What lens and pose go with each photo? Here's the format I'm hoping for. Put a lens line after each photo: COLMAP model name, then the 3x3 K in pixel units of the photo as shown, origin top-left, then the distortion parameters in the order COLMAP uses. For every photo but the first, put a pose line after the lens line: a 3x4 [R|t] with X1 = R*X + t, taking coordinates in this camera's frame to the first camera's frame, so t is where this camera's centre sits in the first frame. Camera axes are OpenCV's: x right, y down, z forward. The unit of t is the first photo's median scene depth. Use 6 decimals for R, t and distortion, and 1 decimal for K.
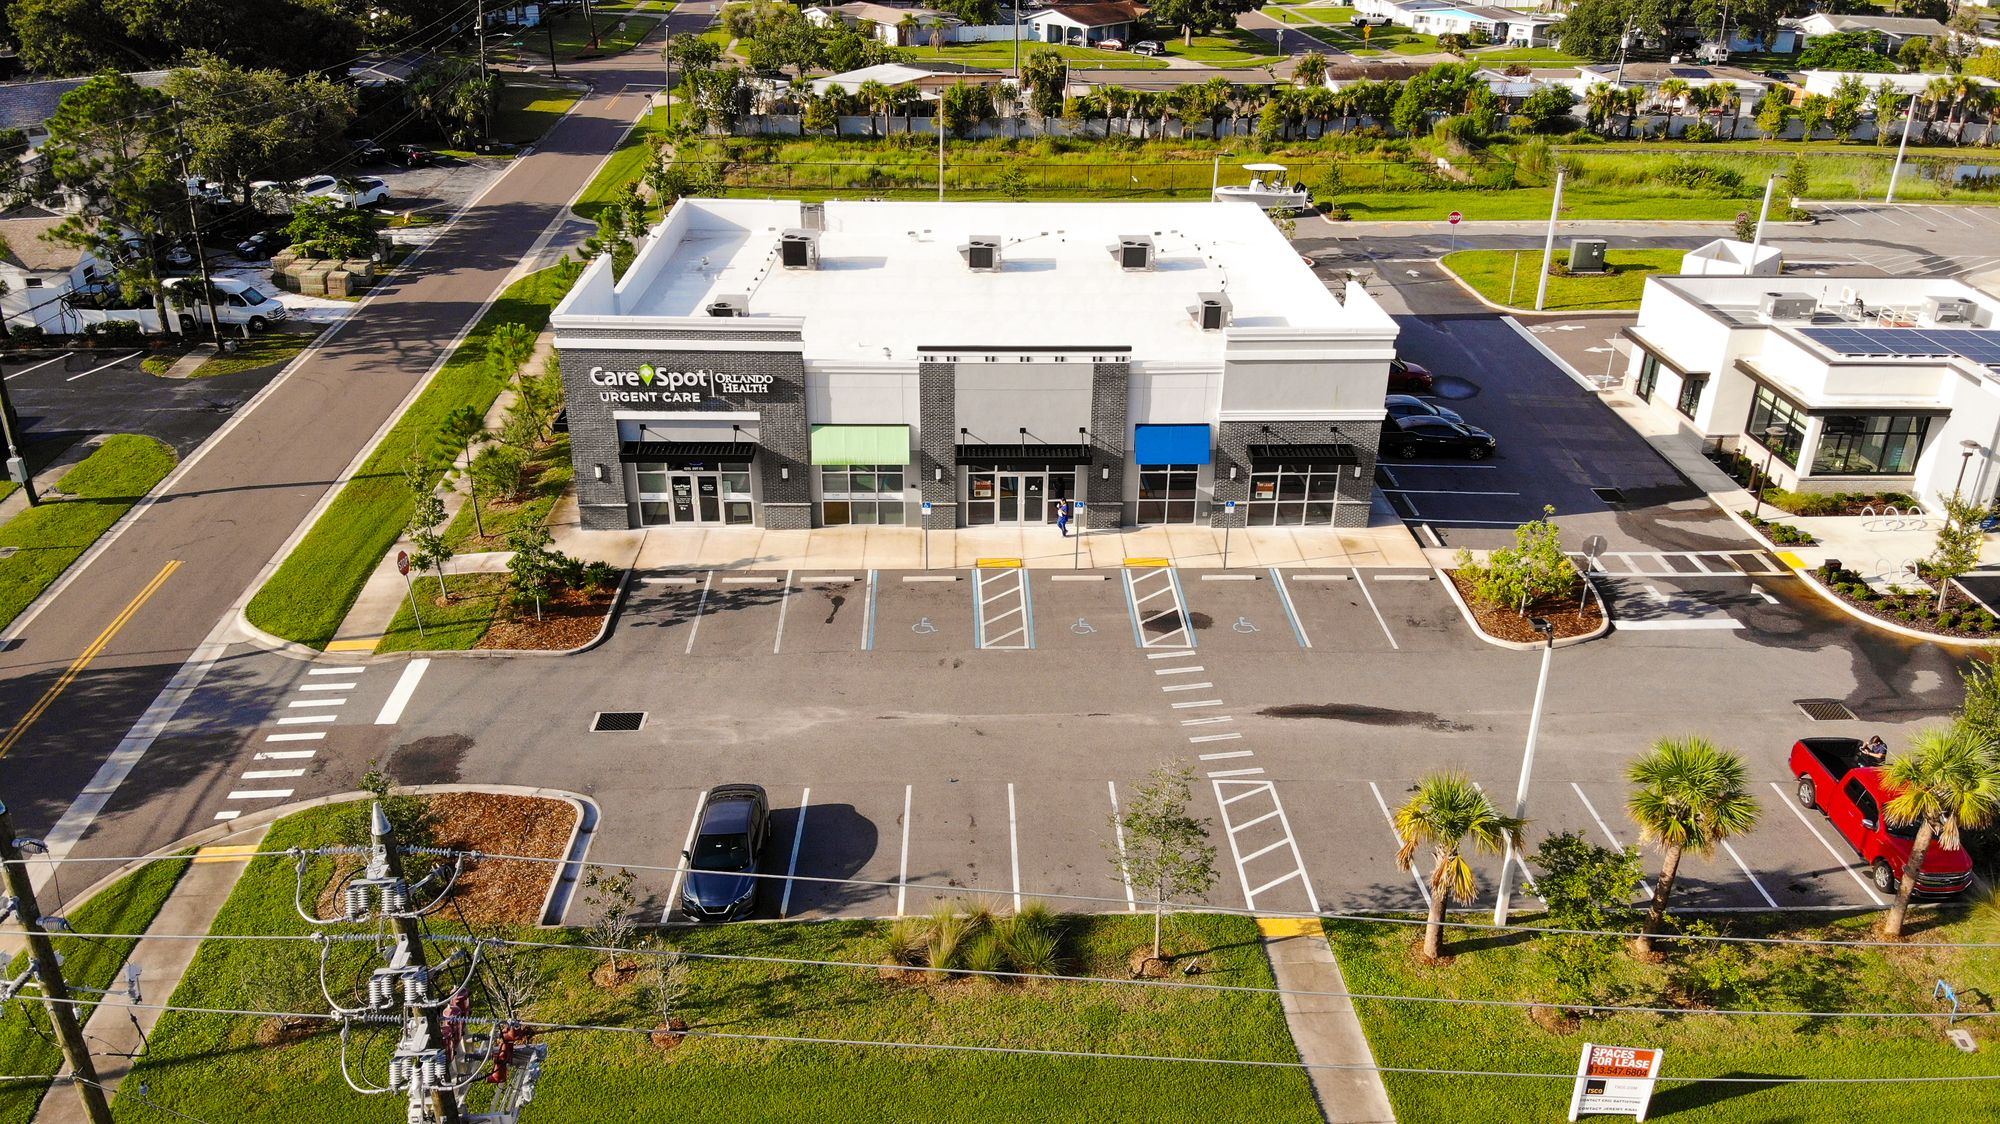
lens RADIAL K [[1468.6, 0, 1003.7], [0, 1468.6, 548.1], [0, 0, 1]] dist [0.089781, -0.179822]
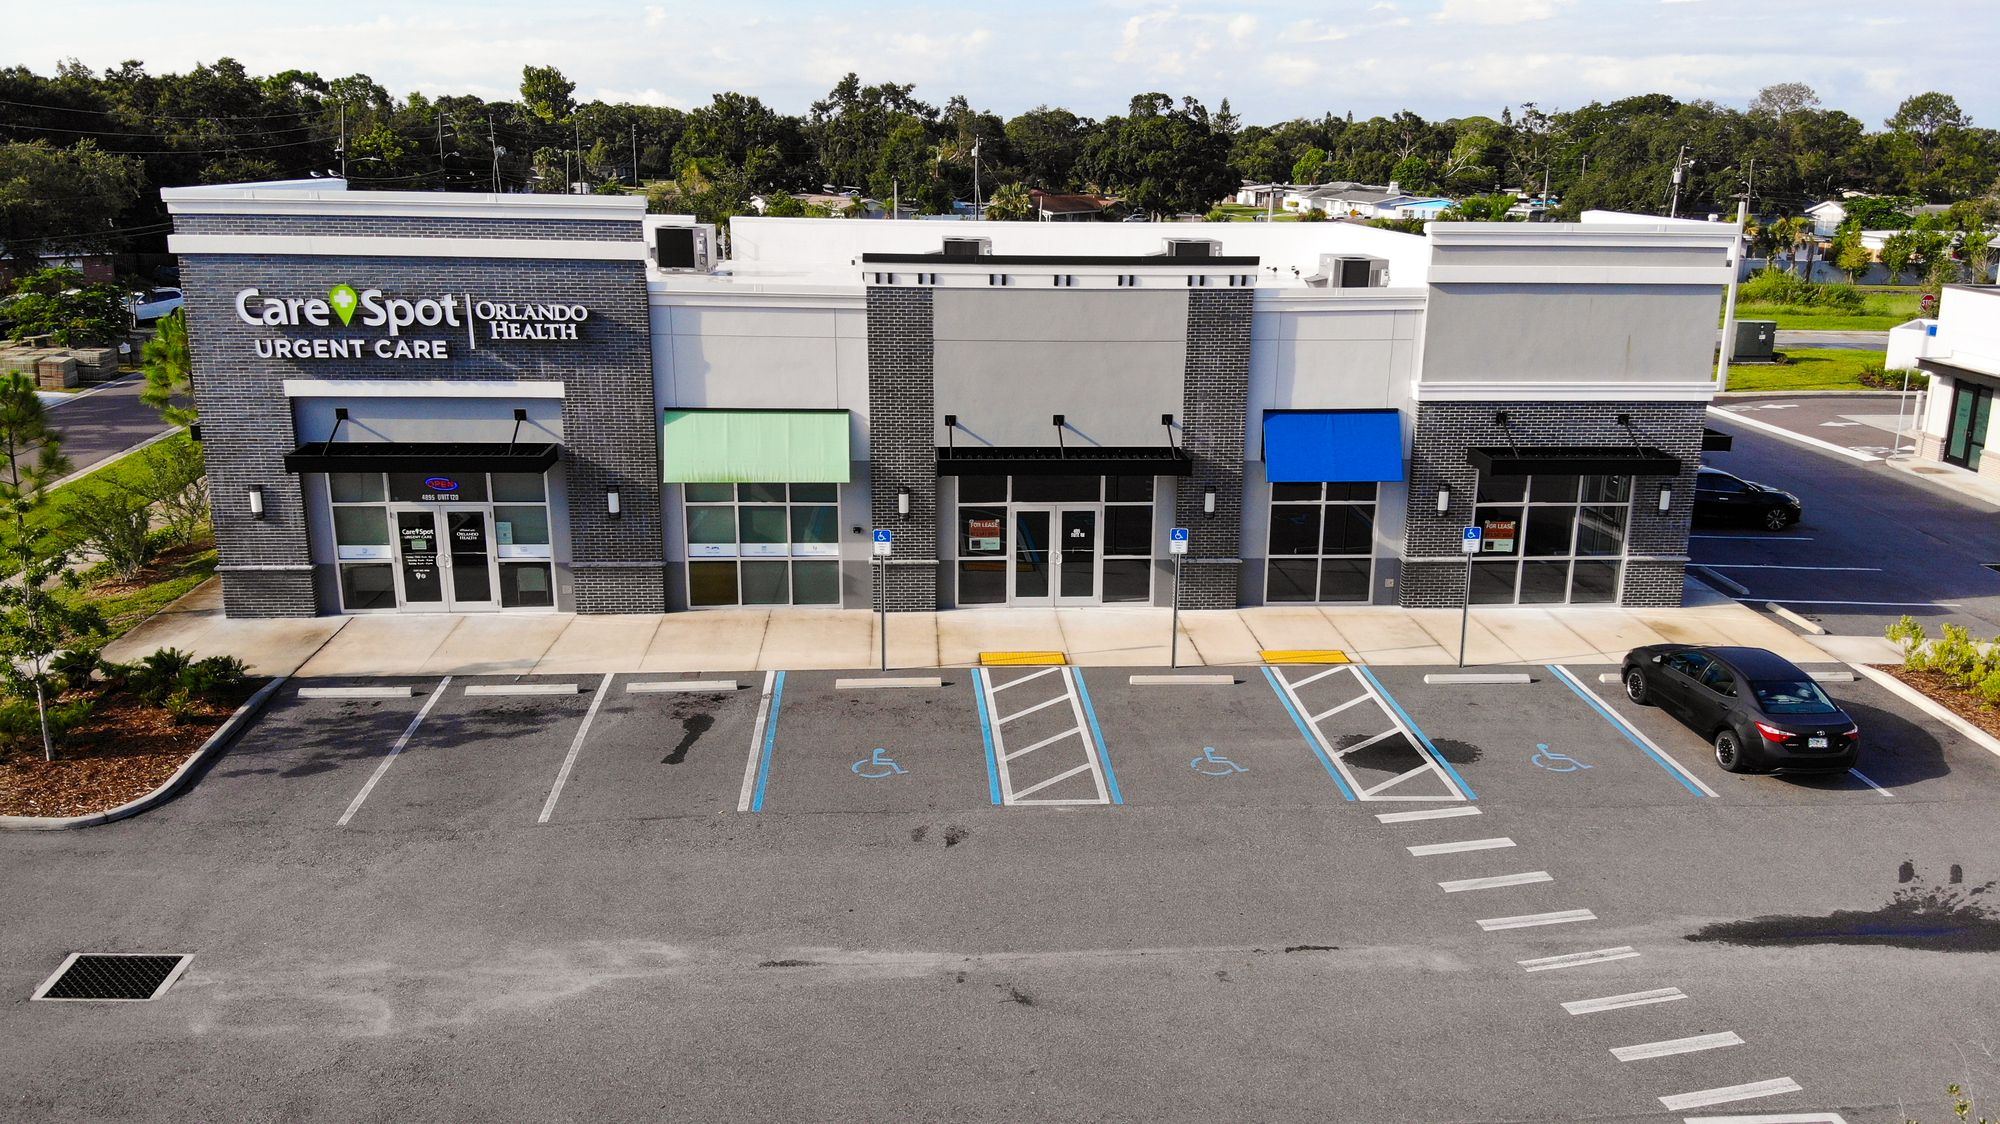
lens RADIAL K [[1468.6, 0, 993.2], [0, 1468.6, 561.0], [0, 0, 1]] dist [0.089781, -0.179822]
pose [[0.999515, -0.008505, 0.029964, -0.028020], [0.013519, 0.985118, -0.171345, 0.063675], [-0.028061, 0.171667, 0.984755, 0.479371]]
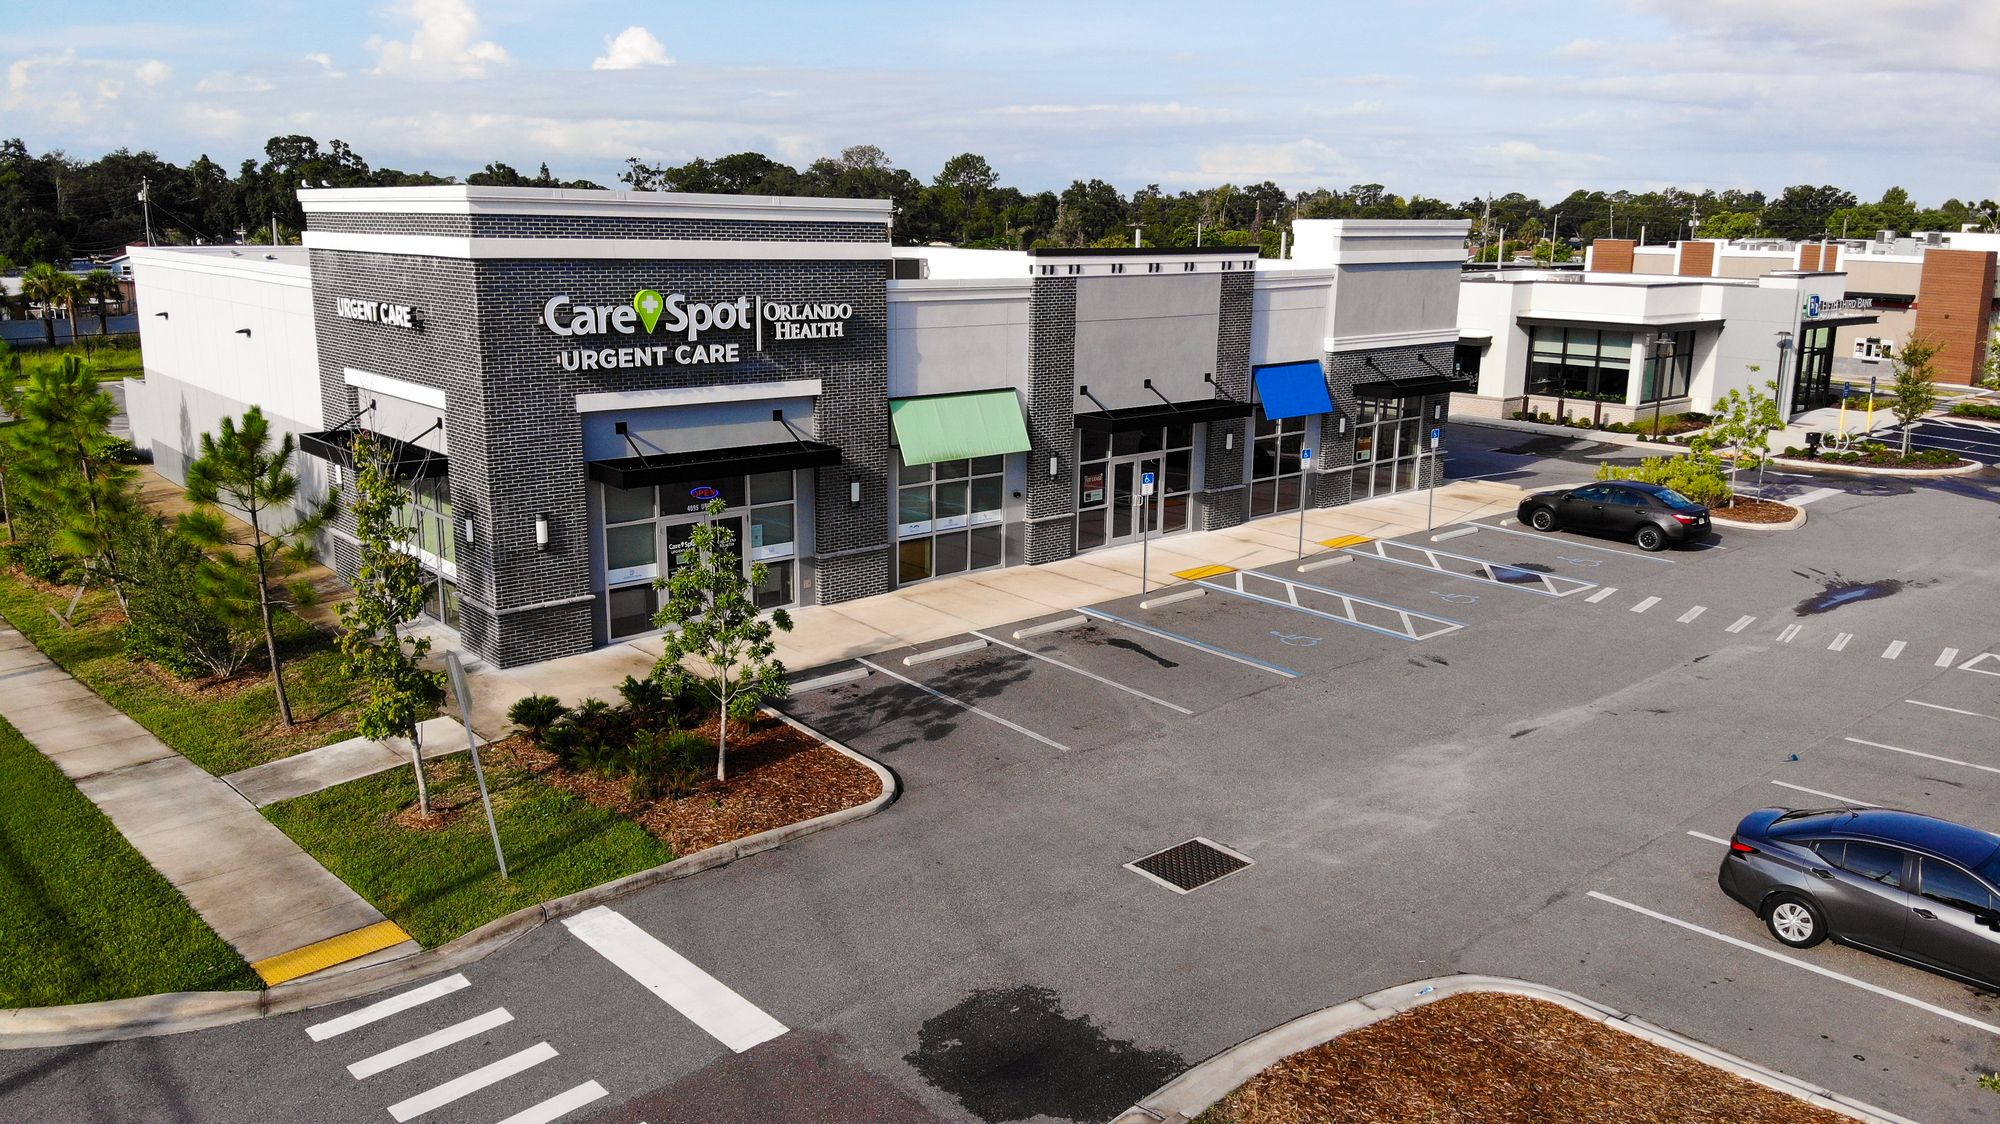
lens RADIAL K [[1468.6, 0, 986.7], [0, 1468.6, 569.1], [0, 0, 1]] dist [0.089781, -0.179822]
pose [[0.778630, -0.150143, 0.609256, -0.460685], [0.270005, 0.956633, -0.109318, 0.052512], [-0.566421, 0.249621, 0.785402, 0.545278]]
